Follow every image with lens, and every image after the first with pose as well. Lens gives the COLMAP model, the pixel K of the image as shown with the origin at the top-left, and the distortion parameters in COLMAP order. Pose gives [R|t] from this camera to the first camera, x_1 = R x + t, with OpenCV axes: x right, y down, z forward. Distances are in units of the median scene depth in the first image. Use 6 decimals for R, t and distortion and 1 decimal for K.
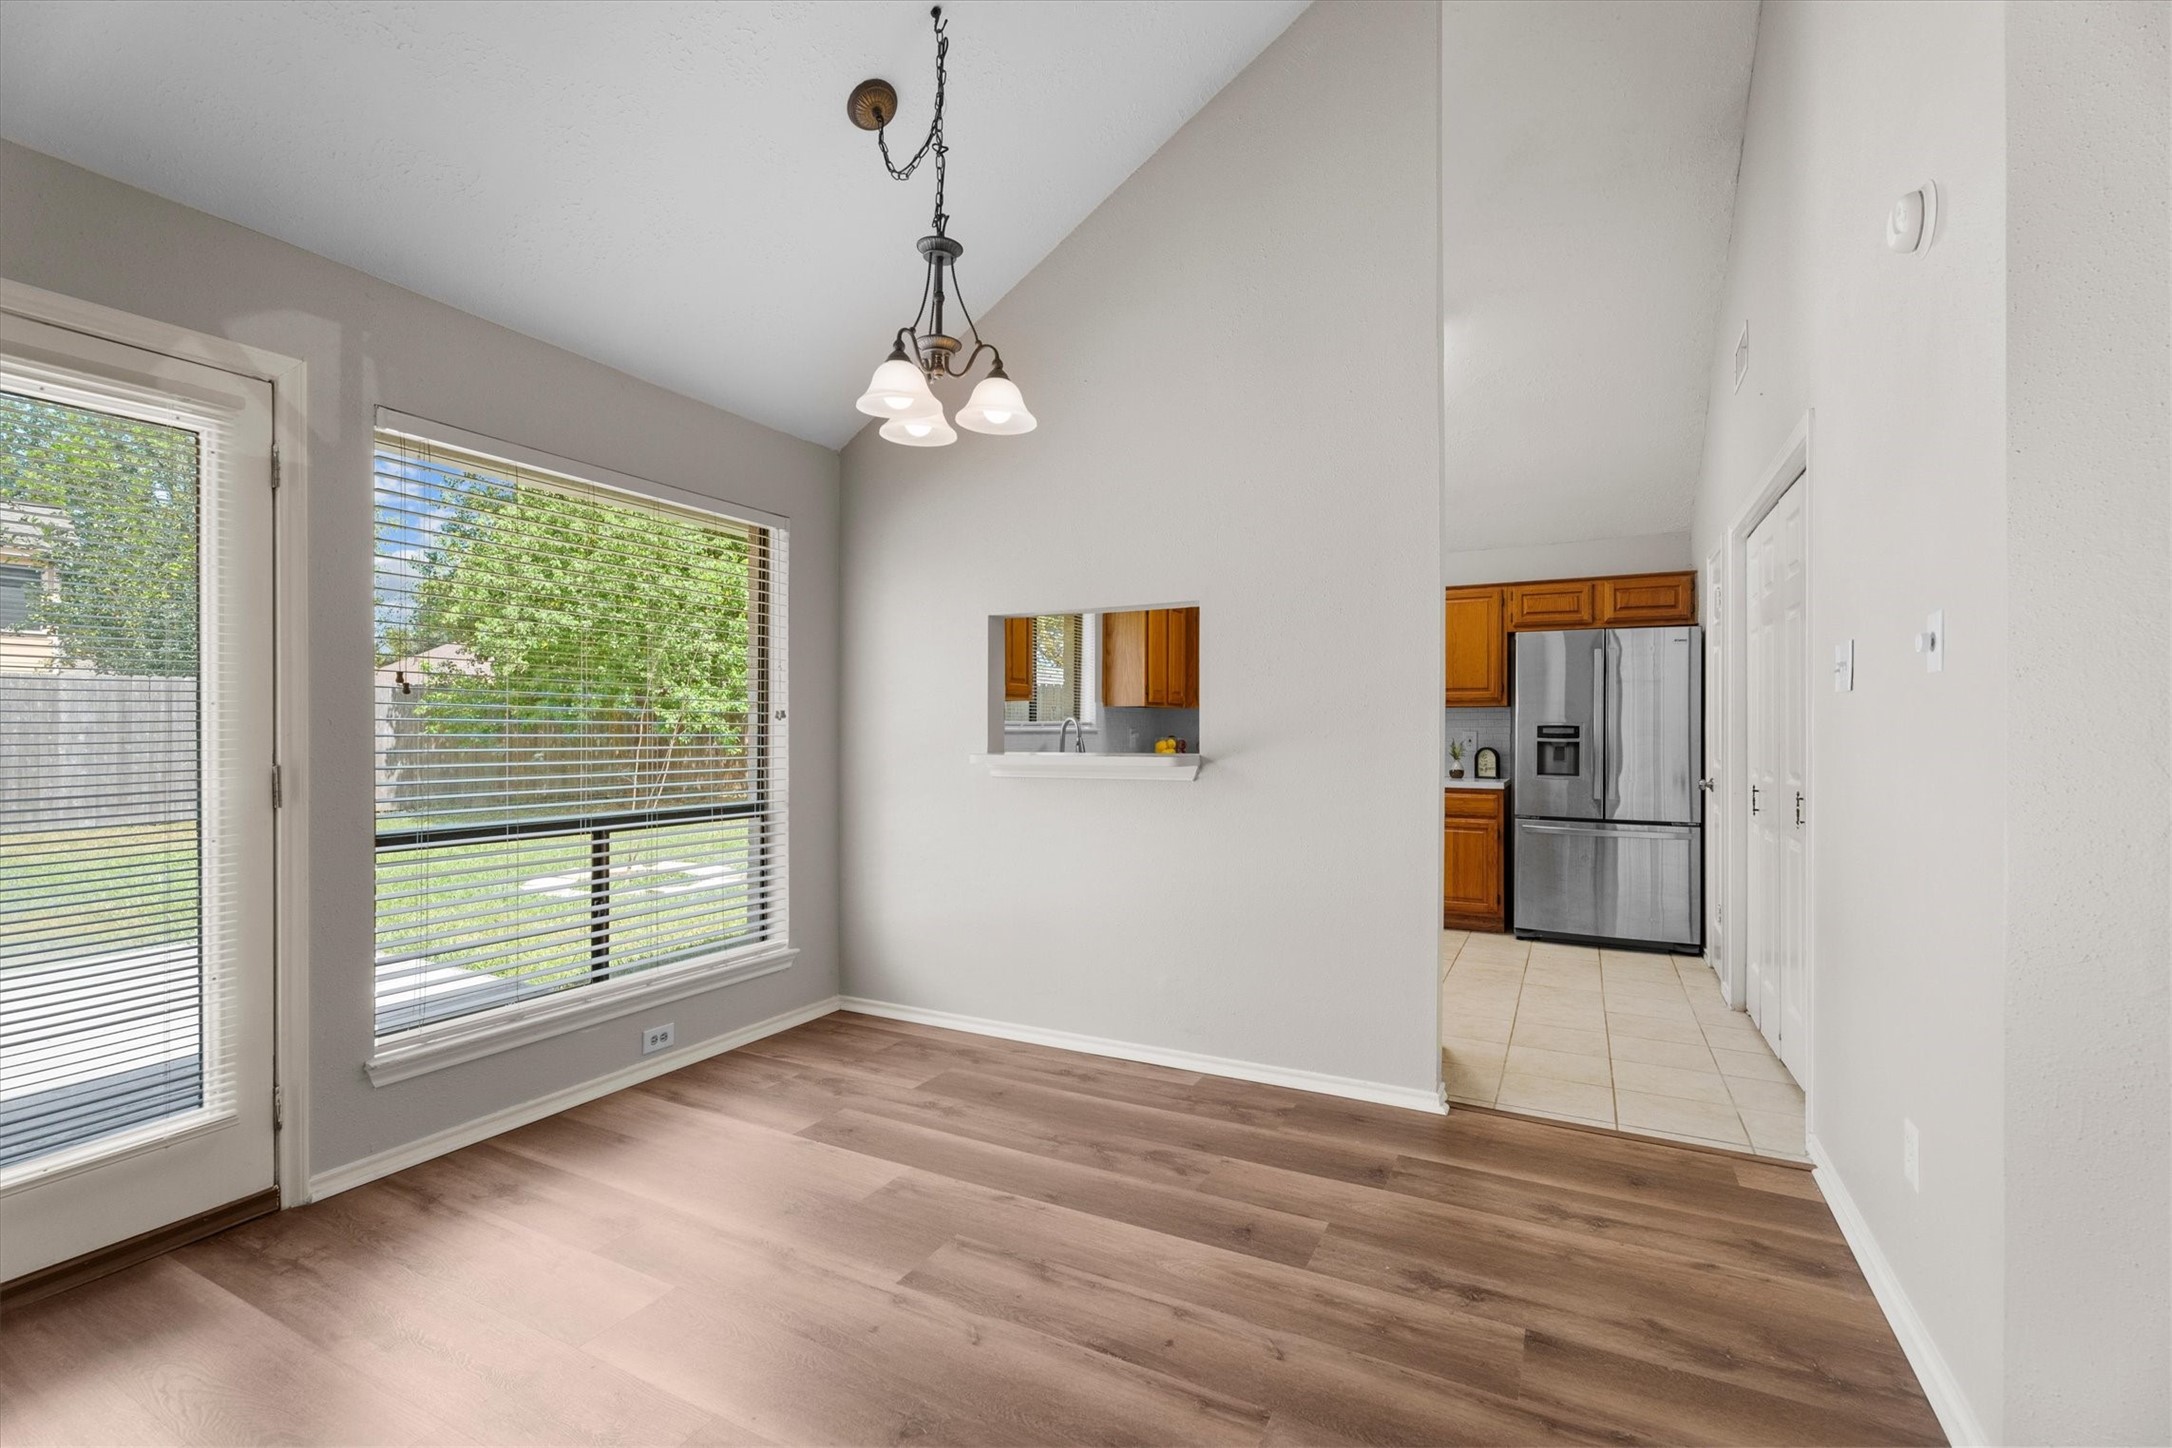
lens RADIAL K [[953.2, 0, 1079.9], [0, 953.2, 727.7], [0, 0, 1]] dist [-0.000800, -0.000193]
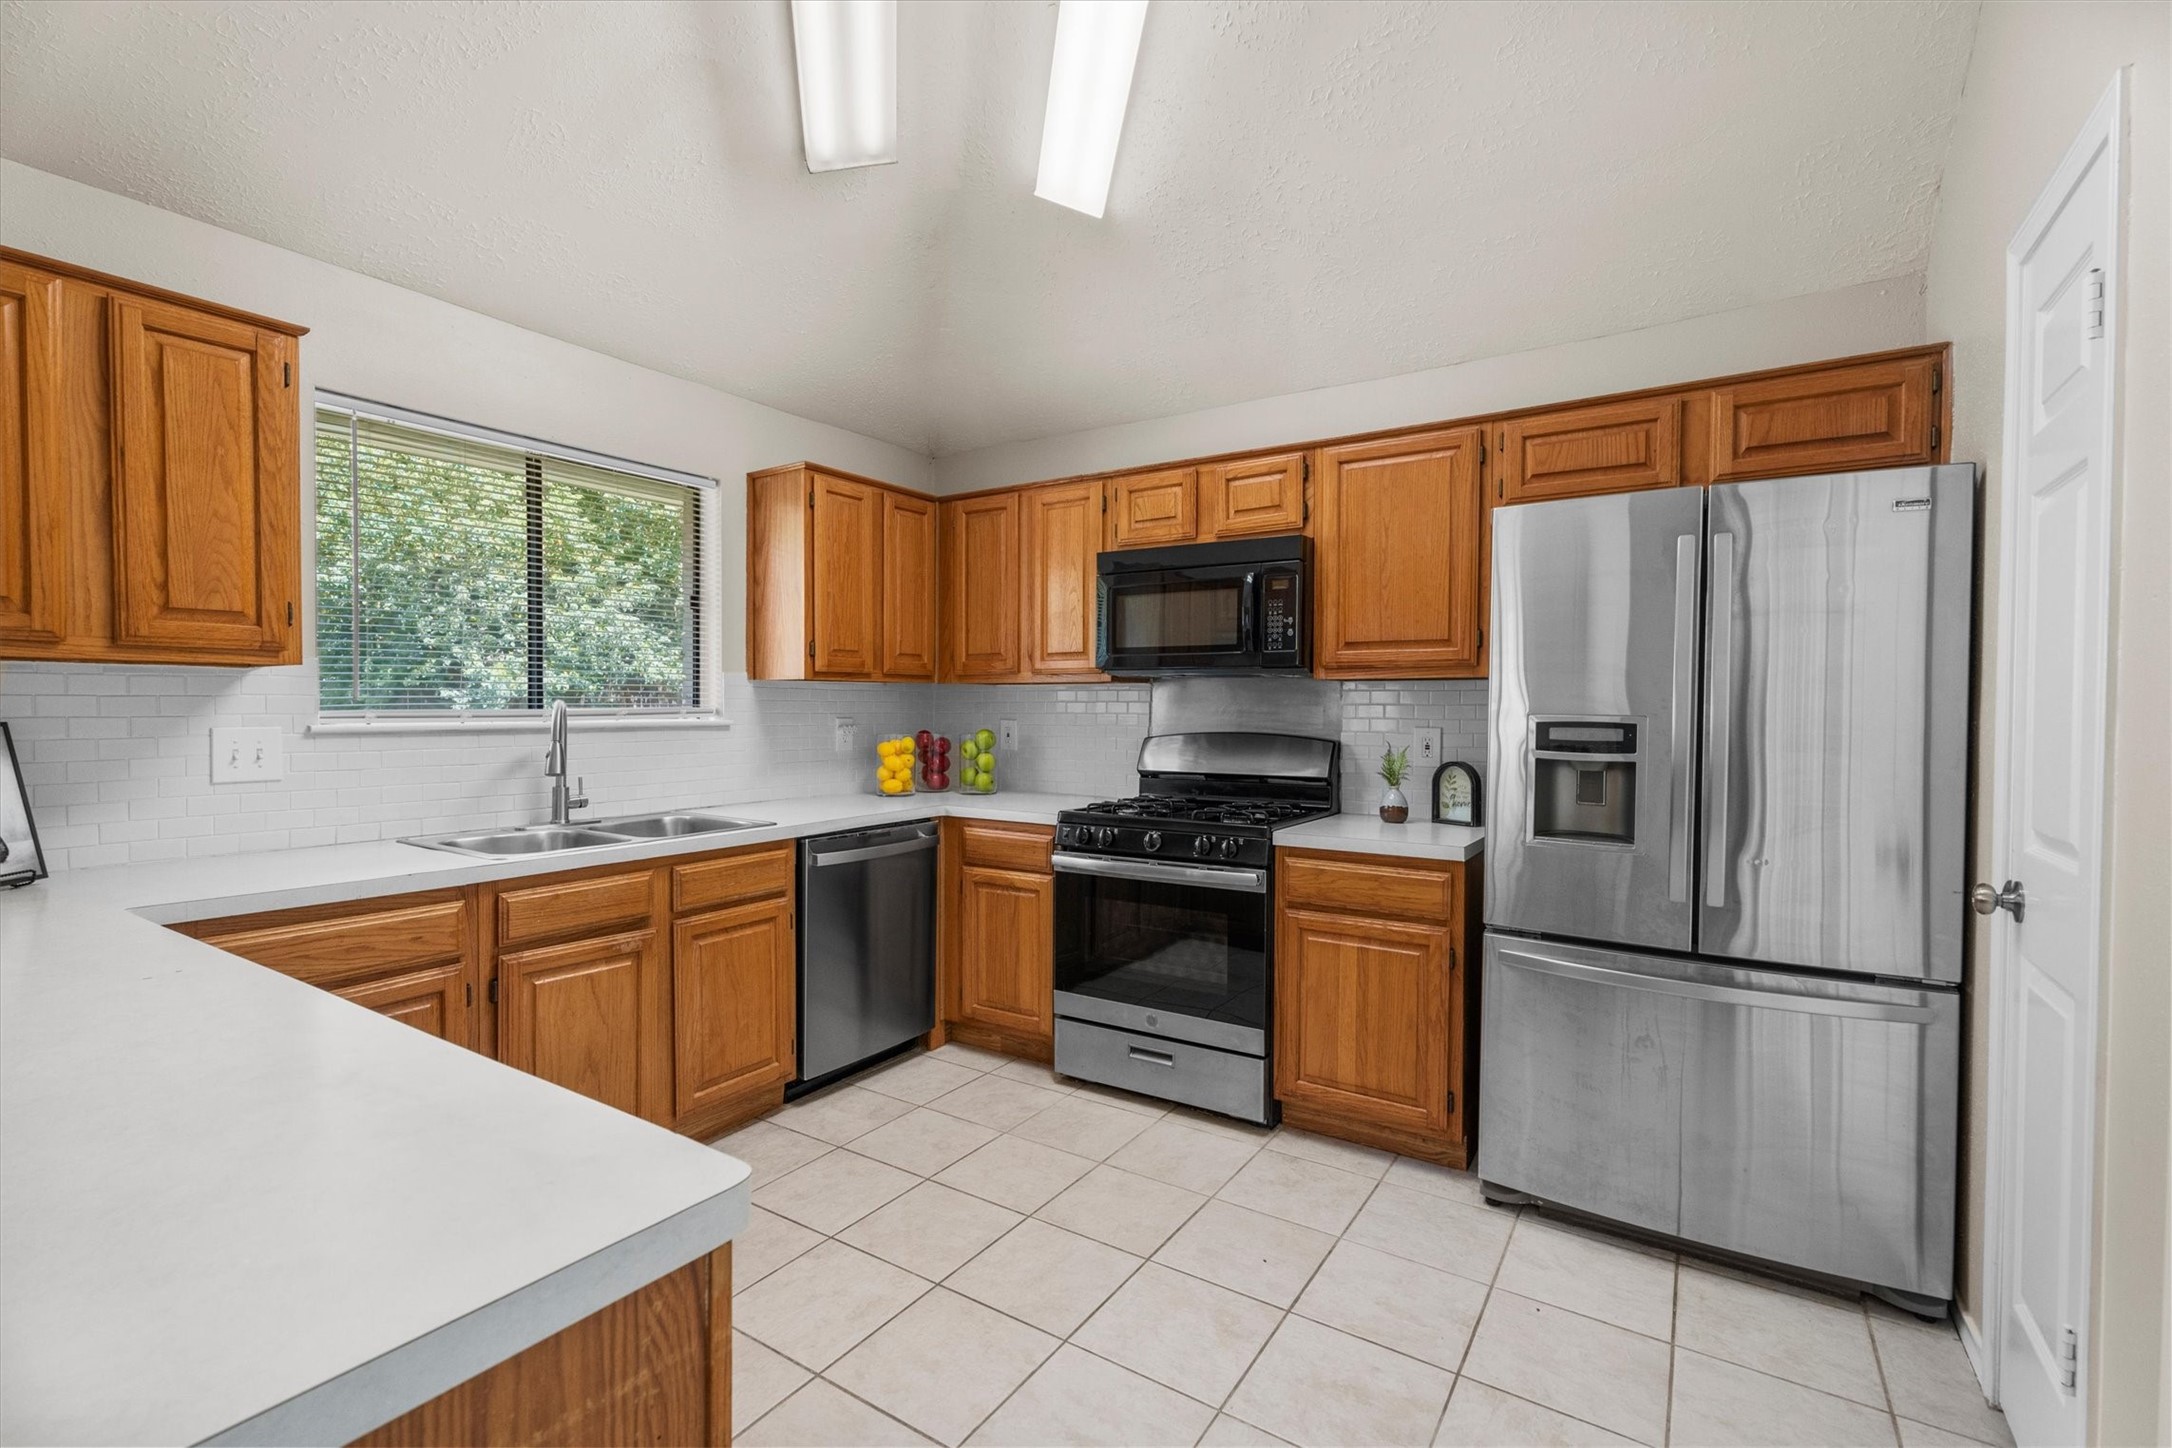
lens RADIAL K [[953.2, 0, 1079.9], [0, 953.2, 727.7], [0, 0, 1]] dist [-0.000800, -0.000193]
pose [[0.995309, 0.004957, -0.096616, 0.314886], [-0.002479, 0.999665, 0.025746, -0.010107], [0.096711, -0.025386, 0.994989, 0.549628]]
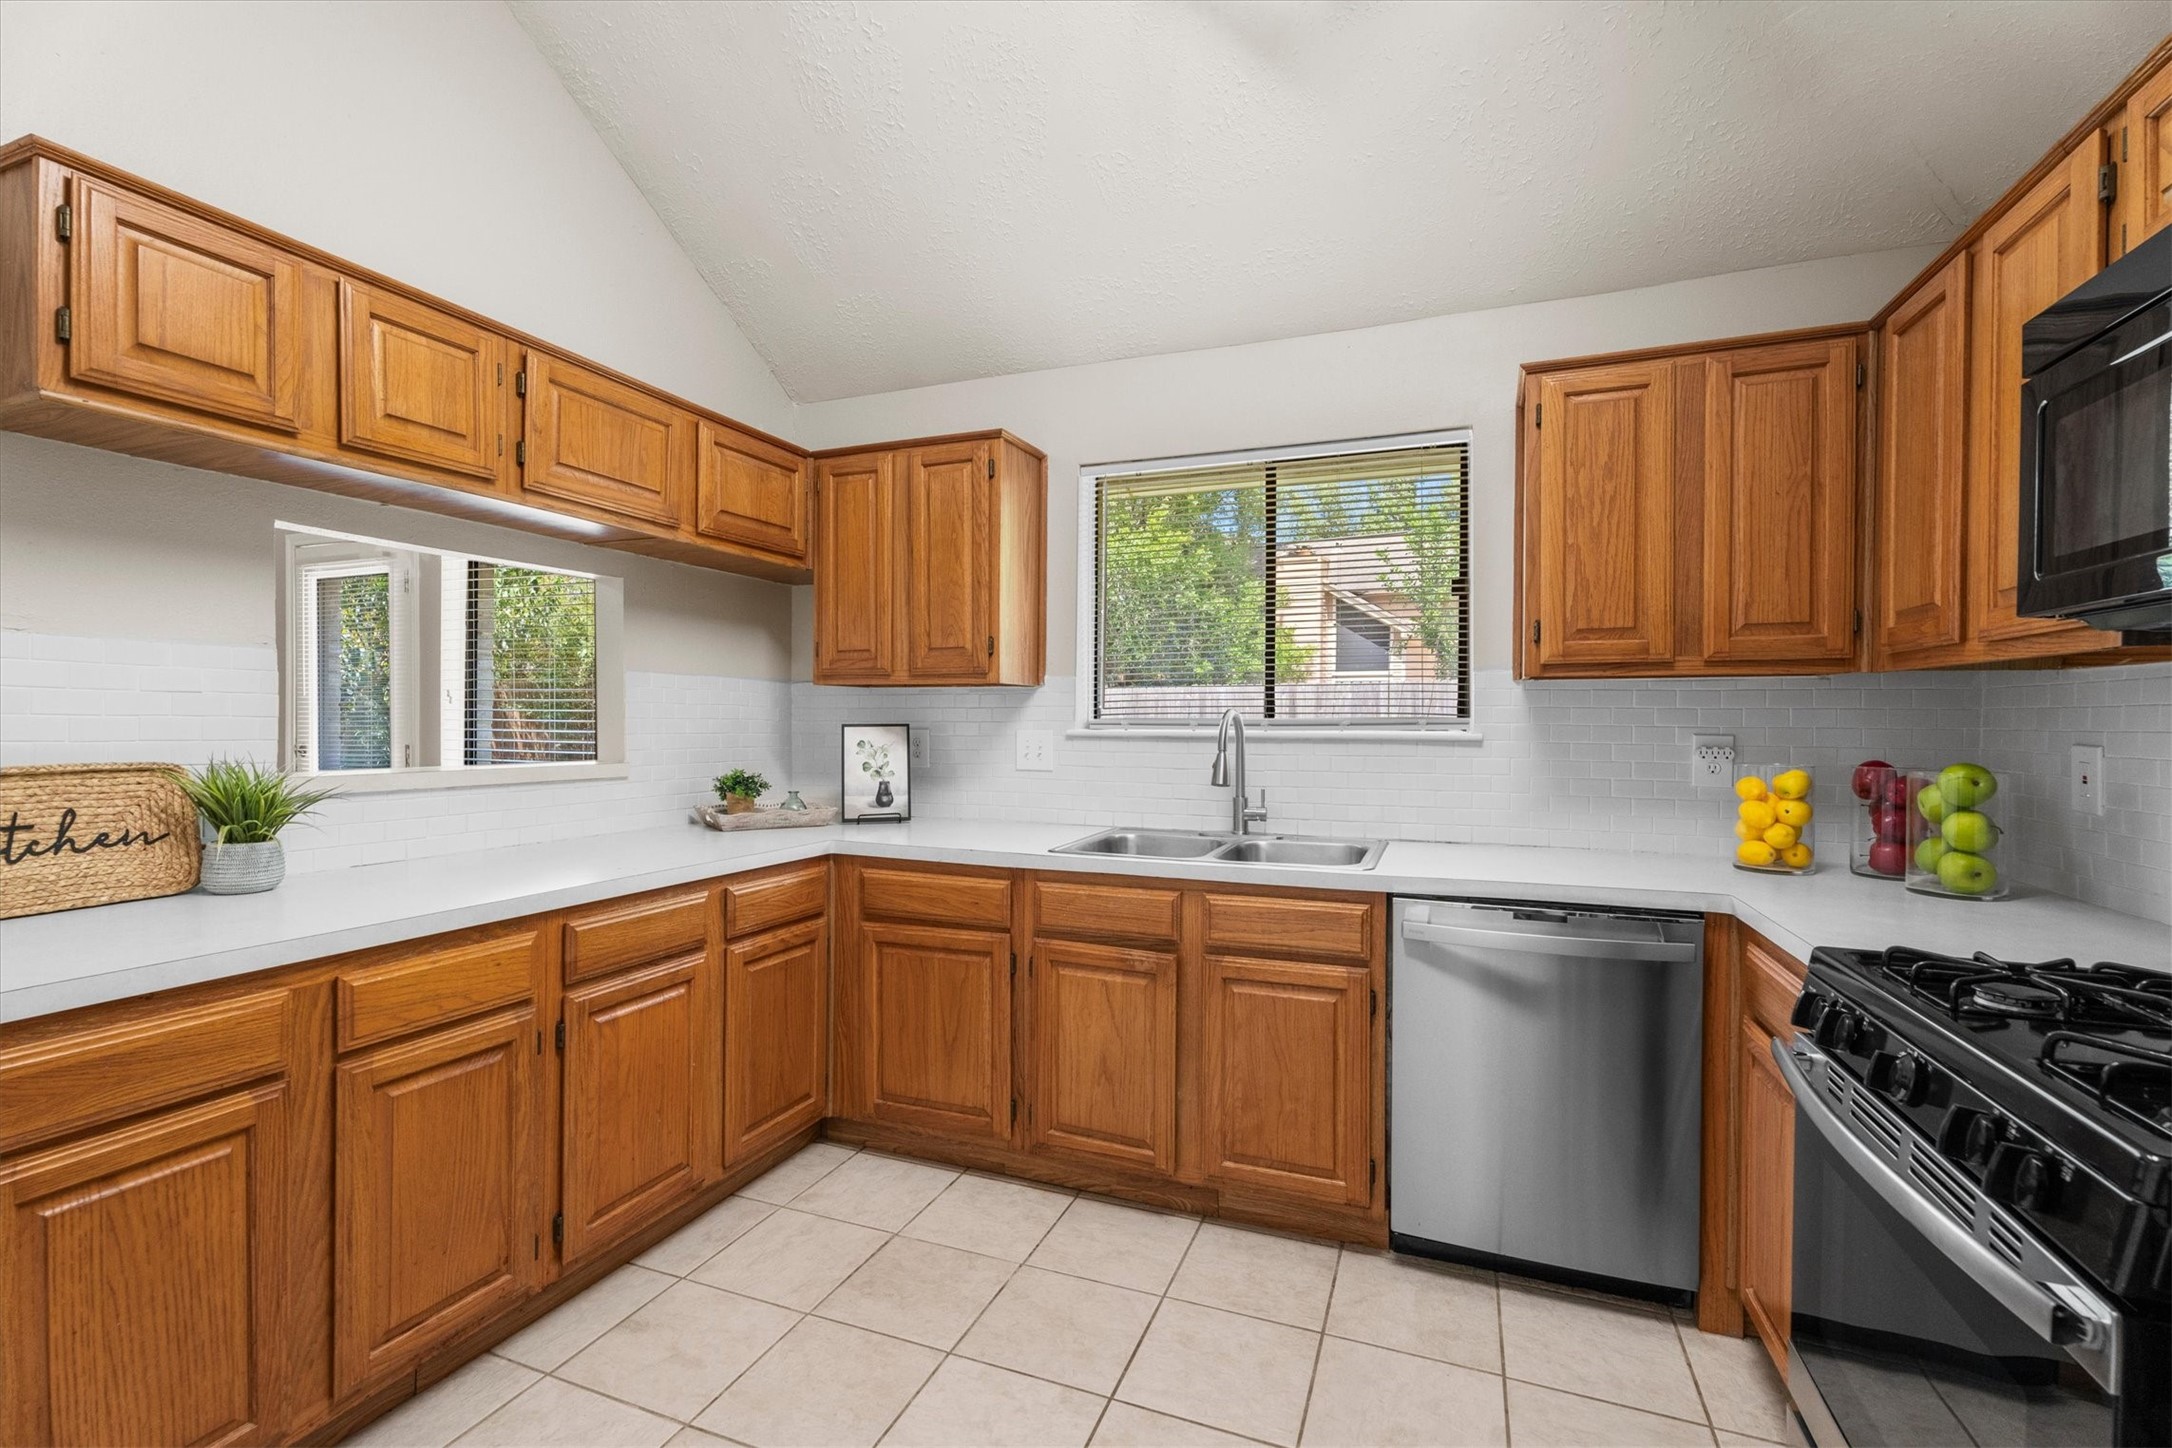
lens RADIAL K [[953.2, 0, 1079.9], [0, 953.2, 727.7], [0, 0, 1]] dist [-0.000800, -0.000193]
pose [[0.110237, 0.010560, -0.993849, 0.487447], [-0.001733, 0.999944, 0.010433, -0.006125], [0.993904, 0.000572, 0.110249, 0.909682]]
